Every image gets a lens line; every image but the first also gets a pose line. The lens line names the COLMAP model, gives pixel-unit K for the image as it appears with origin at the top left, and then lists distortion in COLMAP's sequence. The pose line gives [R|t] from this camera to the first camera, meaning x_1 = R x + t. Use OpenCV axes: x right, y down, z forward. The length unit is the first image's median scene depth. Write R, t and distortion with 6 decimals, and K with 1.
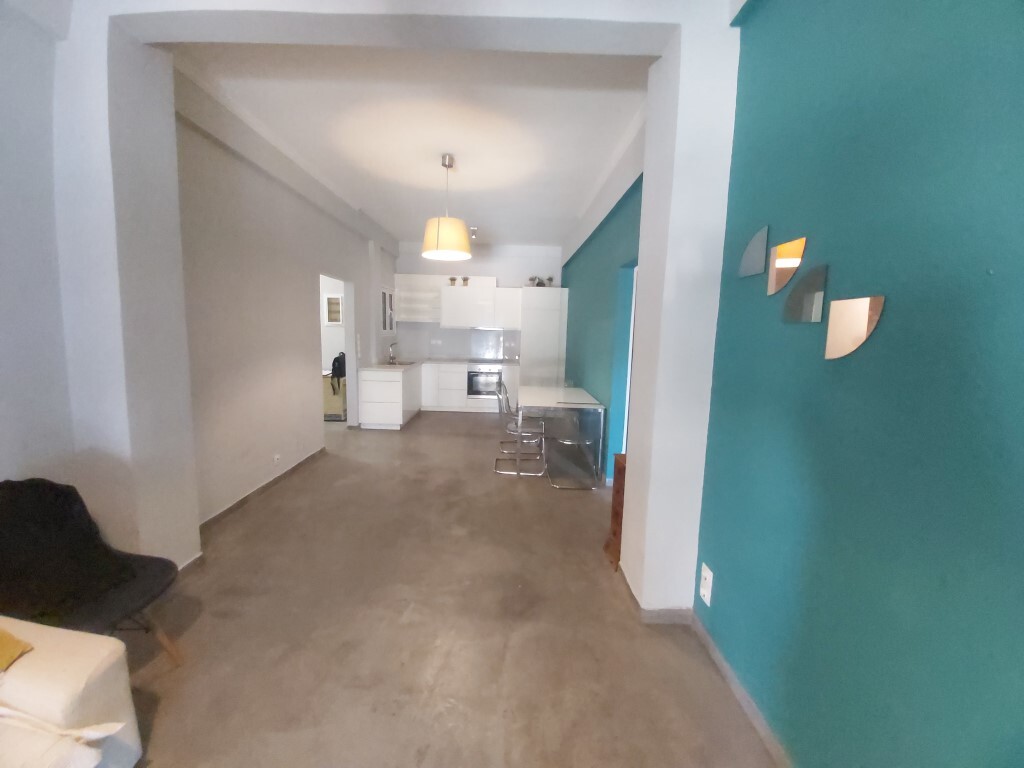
lens RADIAL K [[418.0, 0, 512.1], [0, 418.0, 381.7], [0, 0, 1]] dist [0.003471, -0.008936]
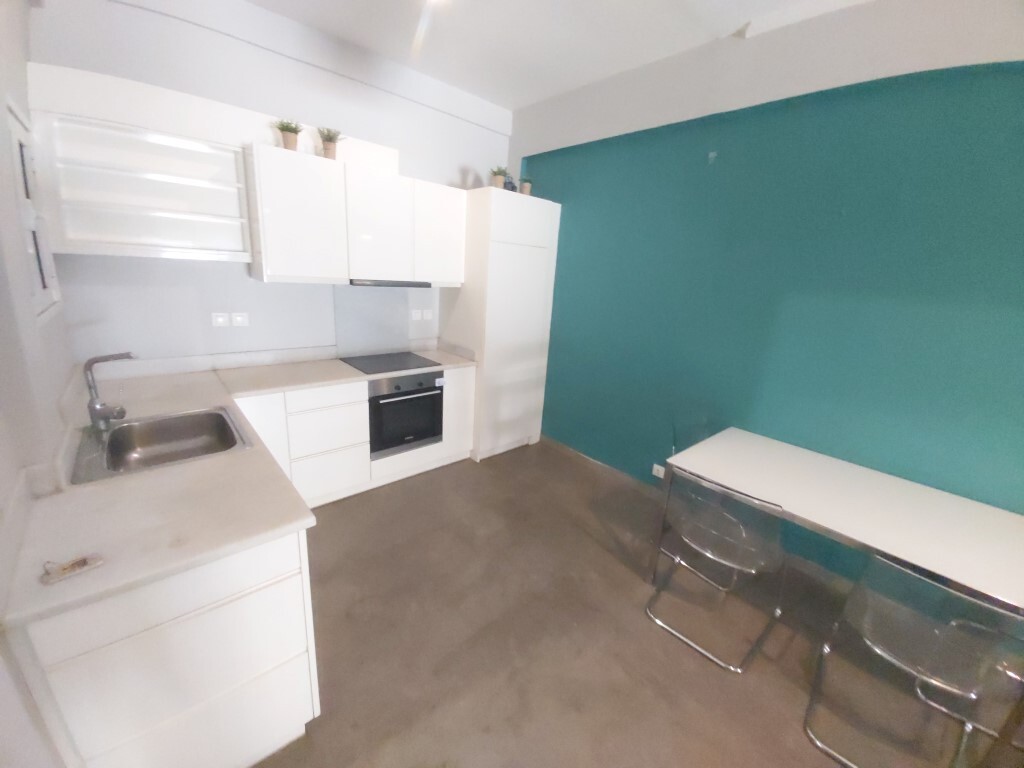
lens RADIAL K [[418.0, 0, 512.1], [0, 418.0, 381.6], [0, 0, 1]] dist [0.003471, -0.008936]
pose [[0.751270, -0.147271, 0.643355, -0.247881], [0.035824, 0.982449, 0.183060, -0.104599], [-0.659023, -0.114480, 0.743360, 0.620289]]
